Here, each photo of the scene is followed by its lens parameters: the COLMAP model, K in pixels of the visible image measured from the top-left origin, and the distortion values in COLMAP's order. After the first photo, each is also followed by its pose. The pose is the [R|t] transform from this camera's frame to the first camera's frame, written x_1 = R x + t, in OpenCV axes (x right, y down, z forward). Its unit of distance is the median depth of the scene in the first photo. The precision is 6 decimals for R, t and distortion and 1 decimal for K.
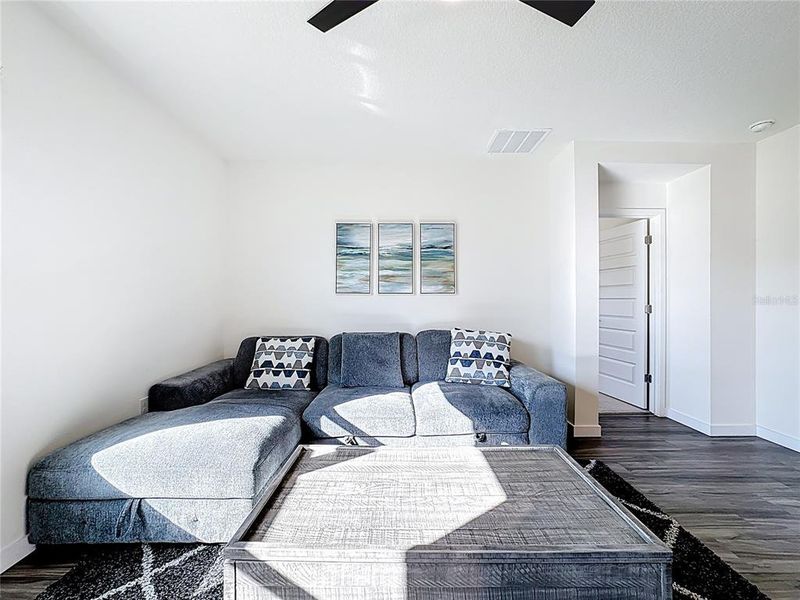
lens RADIAL K [[330.4, 0, 395.9], [0, 330.4, 296.3], [0, 0, 1]] dist [-0.038827, 0.012893]
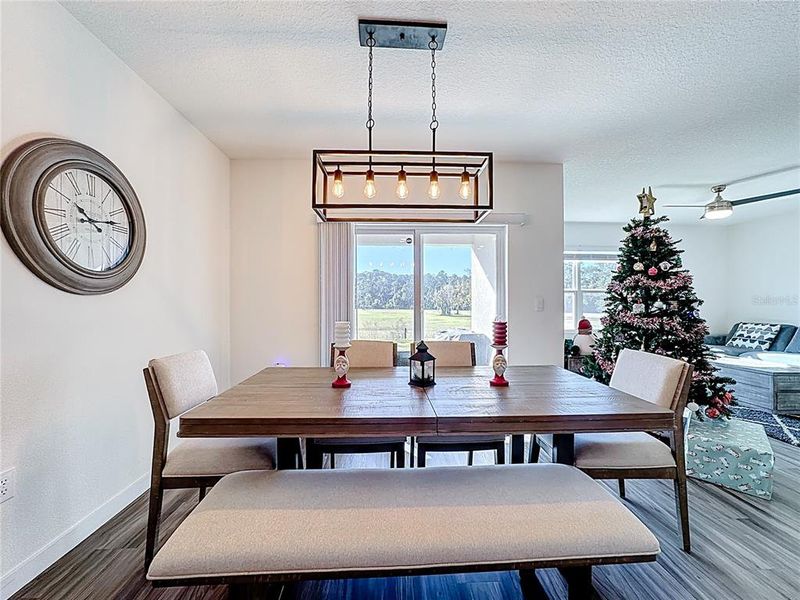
lens RADIAL K [[330.4, 0, 393.0], [0, 330.4, 302.7], [0, 0, 1]] dist [-0.038827, 0.012893]
pose [[0.030325, -0.004540, -0.999530, 1.231043], [0.000622, 0.999990, -0.004524, 0.020521], [0.999540, -0.000485, 0.030327, -0.936304]]
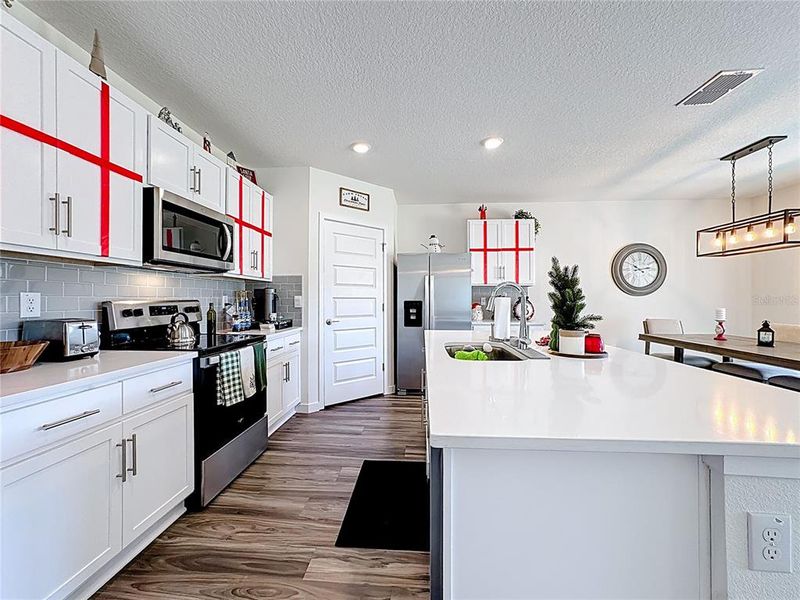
lens RADIAL K [[330.4, 0, 401.0], [0, 330.4, 300.9], [0, 0, 1]] dist [-0.038827, 0.012893]
pose [[-0.997521, -0.001391, 0.070351, 1.657451], [-0.000927, 0.999978, 0.006631, 0.019817], [-0.070359, 0.006550, -0.997500, 0.105424]]
